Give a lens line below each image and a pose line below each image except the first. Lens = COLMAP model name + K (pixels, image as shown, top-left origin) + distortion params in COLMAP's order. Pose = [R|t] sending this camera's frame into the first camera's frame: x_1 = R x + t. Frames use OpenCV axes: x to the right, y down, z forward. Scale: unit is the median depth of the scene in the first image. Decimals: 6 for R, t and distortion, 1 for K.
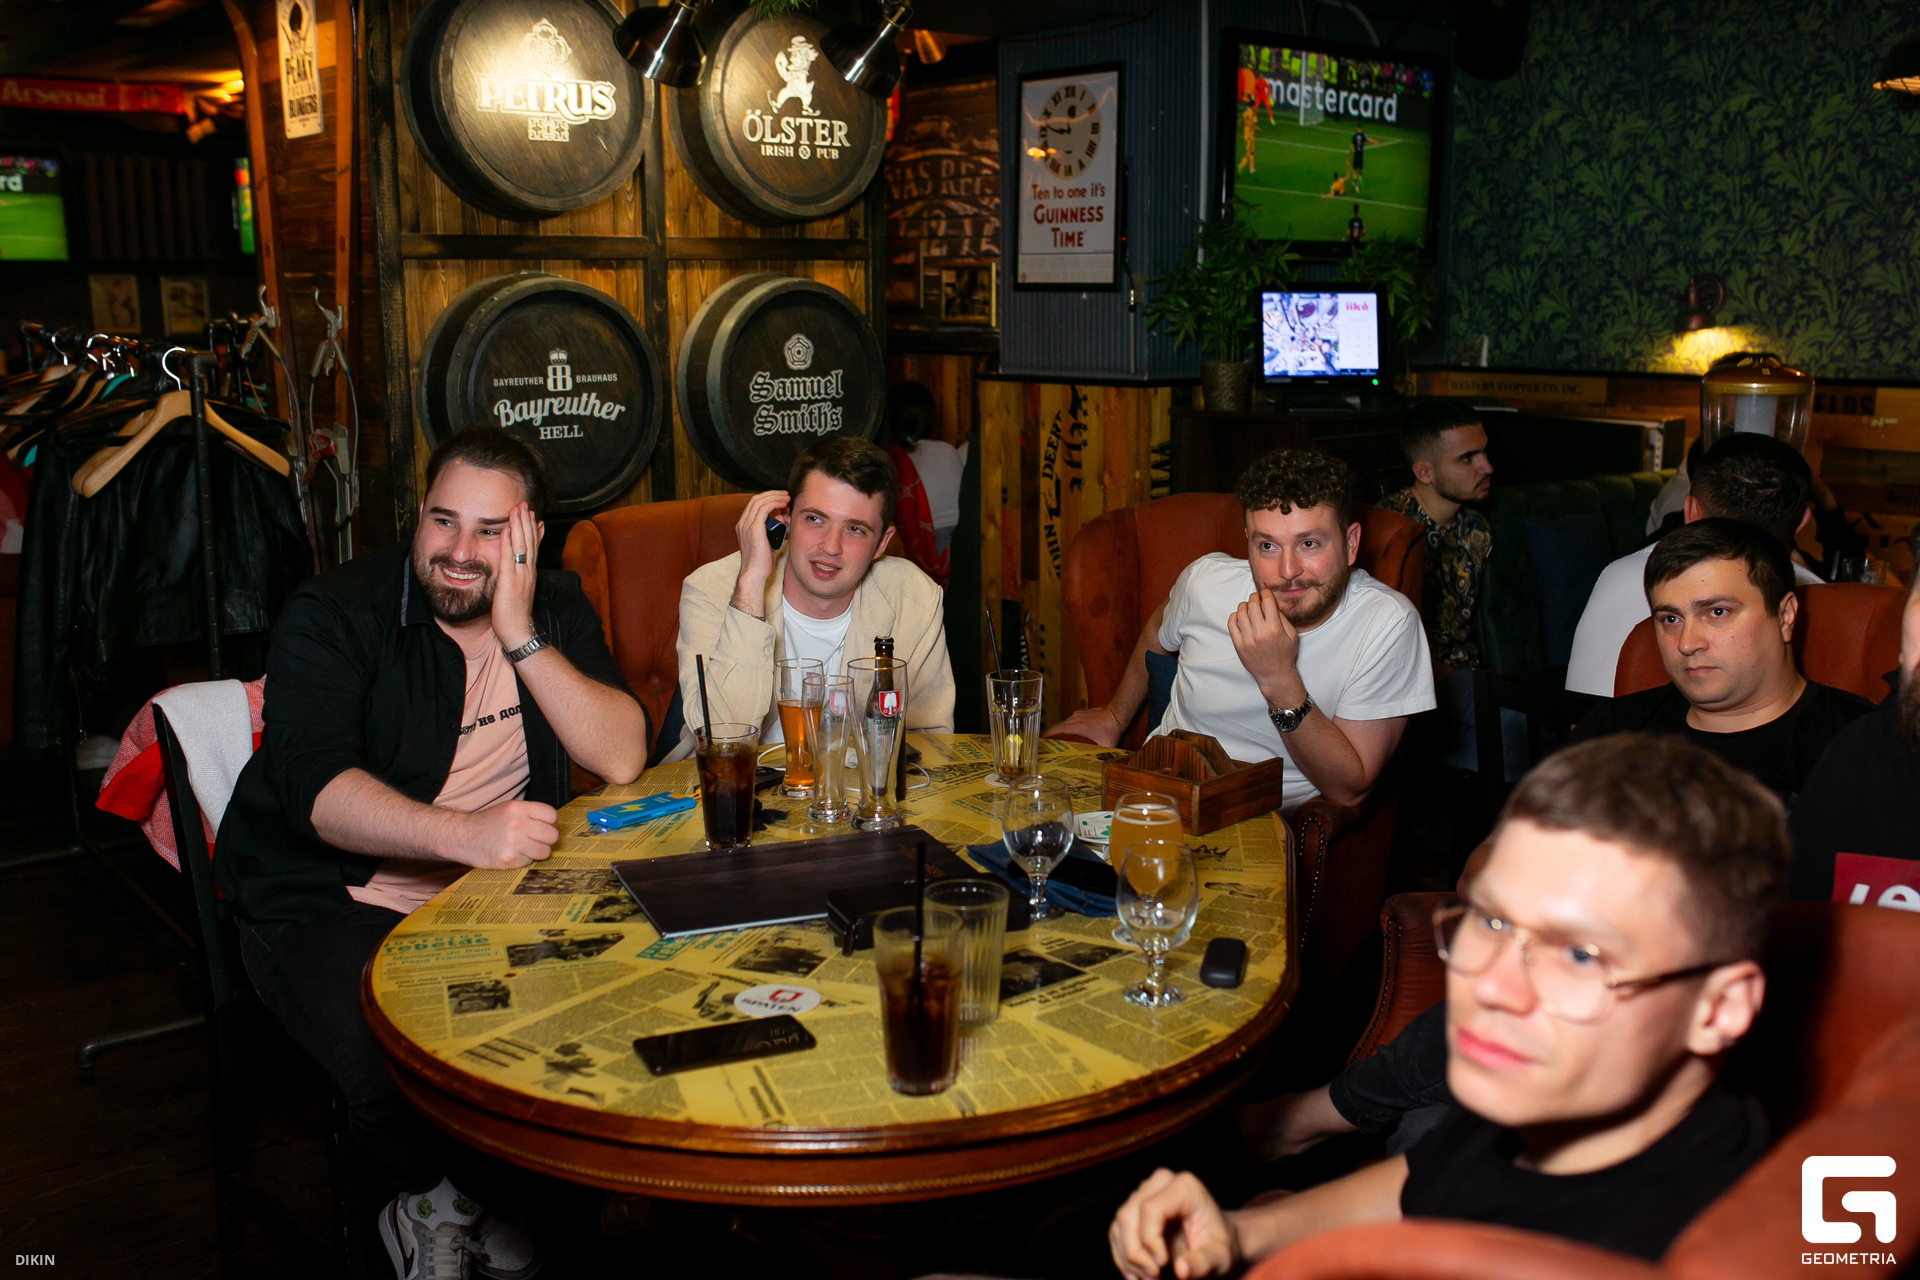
lens RADIAL K [[1823.8, 0, 970.2], [0, 1823.8, 638.4], [0, 0, 1]] dist [-0.059630, 0.084460]
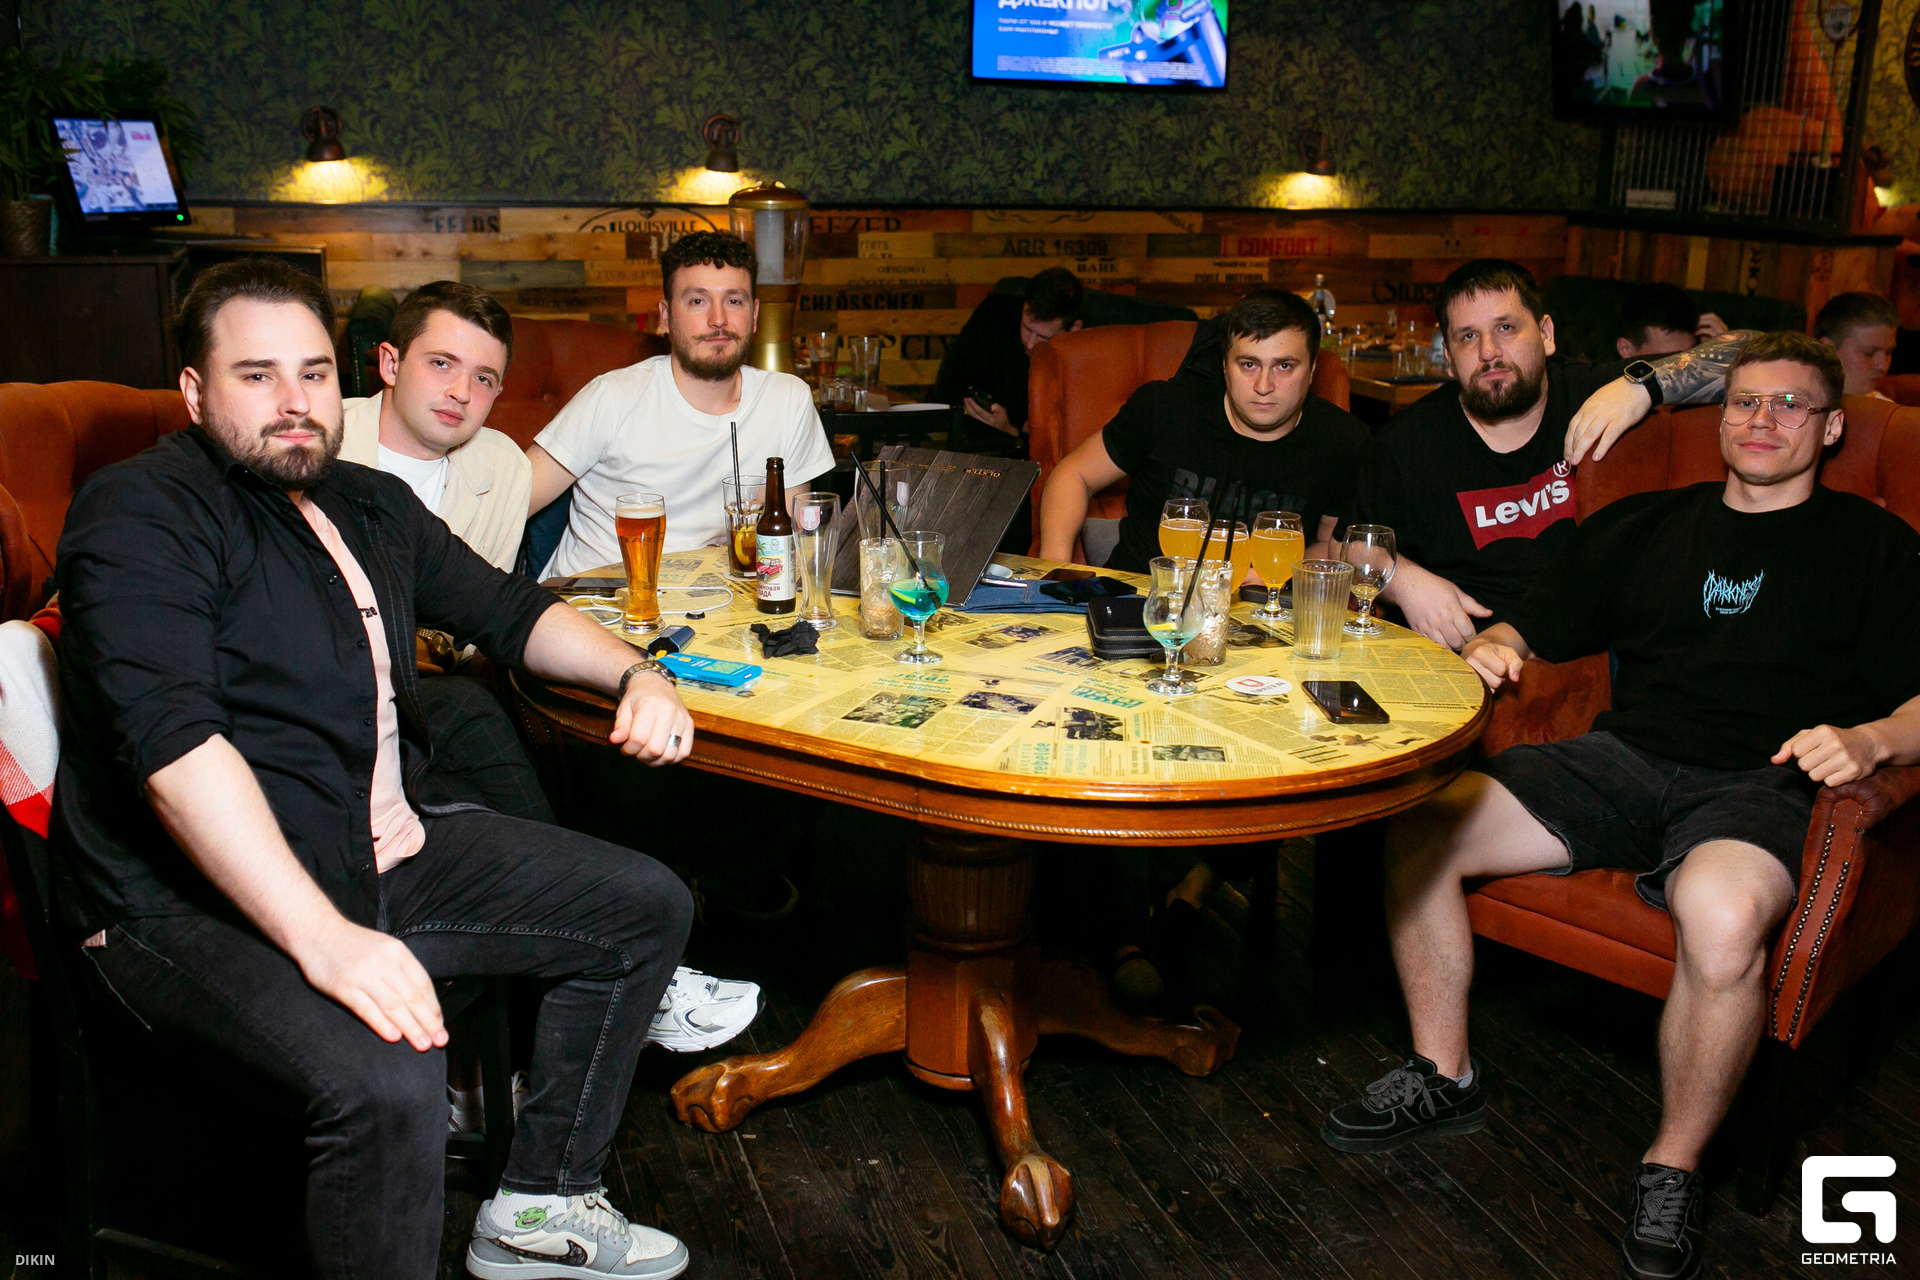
lens RADIAL K [[1823.8, 0, 970.2], [0, 1823.8, 638.4], [0, 0, 1]] dist [-0.059630, 0.084460]
pose [[0.368241, -0.234572, 0.899653, -0.516762], [0.152465, 0.969785, 0.190452, -0.043323], [-0.917144, 0.067033, 0.392878, 0.259866]]
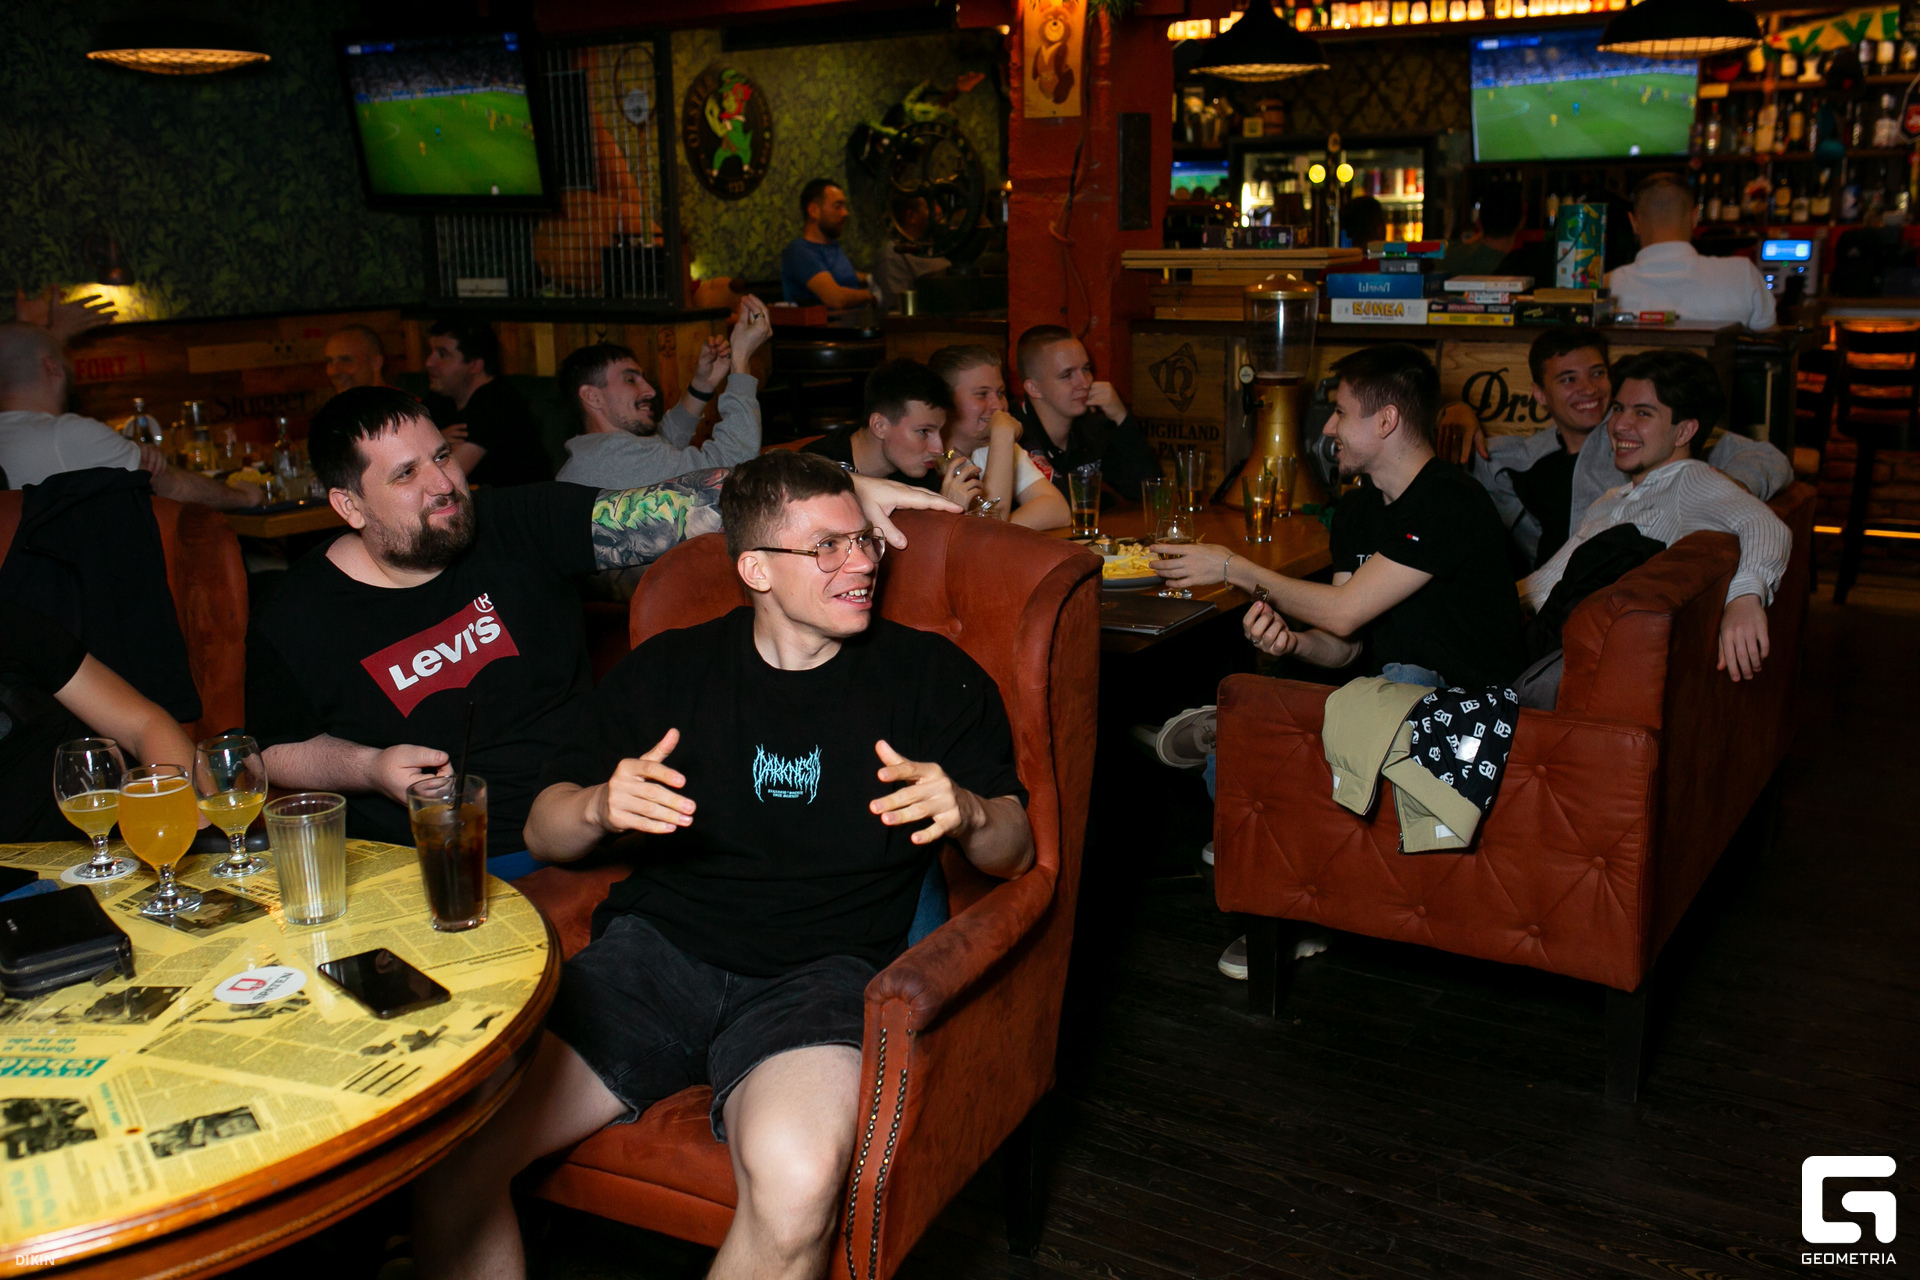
lens RADIAL K [[1823.8, 0, 970.2], [0, 1823.8, 638.4], [0, 0, 1]] dist [-0.059630, 0.084460]
pose [[-0.259929, -0.206233, 0.943348, -0.417990], [0.199342, 0.944423, 0.261395, -0.060137], [-0.944828, 0.255993, -0.204372, 0.303558]]
